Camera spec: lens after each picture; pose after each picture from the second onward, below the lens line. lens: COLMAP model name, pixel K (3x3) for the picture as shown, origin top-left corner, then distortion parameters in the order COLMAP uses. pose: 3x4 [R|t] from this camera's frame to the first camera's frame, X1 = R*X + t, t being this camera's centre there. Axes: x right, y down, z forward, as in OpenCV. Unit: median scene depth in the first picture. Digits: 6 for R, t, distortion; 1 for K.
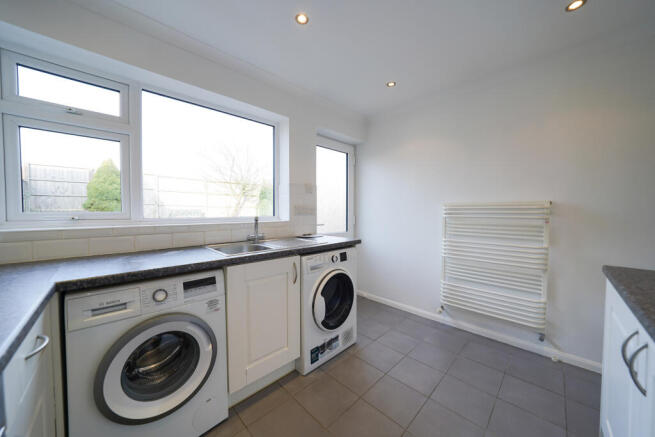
lens RADIAL K [[231.6, 0, 334.0], [0, 231.6, 212.7], [0, 0, 1]] dist [-0.019559, 0.000421]
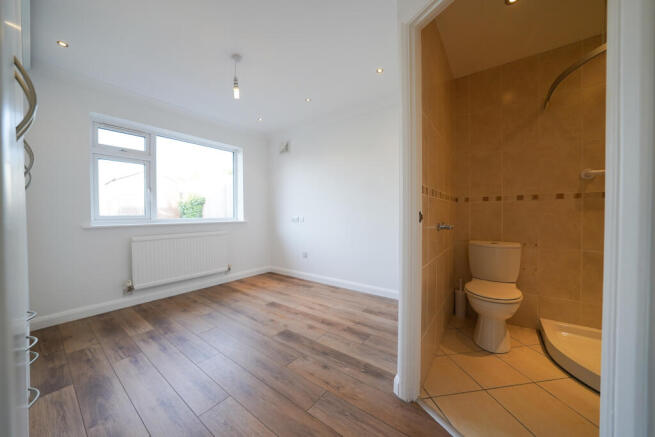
lens RADIAL K [[231.6, 0, 327.9], [0, 231.6, 217.5], [0, 0, 1]] dist [-0.019559, 0.000421]
pose [[0.988546, -0.012389, 0.150412, 0.202784], [0.011339, 0.999905, 0.007837, 0.101333], [-0.150494, -0.006041, 0.988592, -0.978358]]
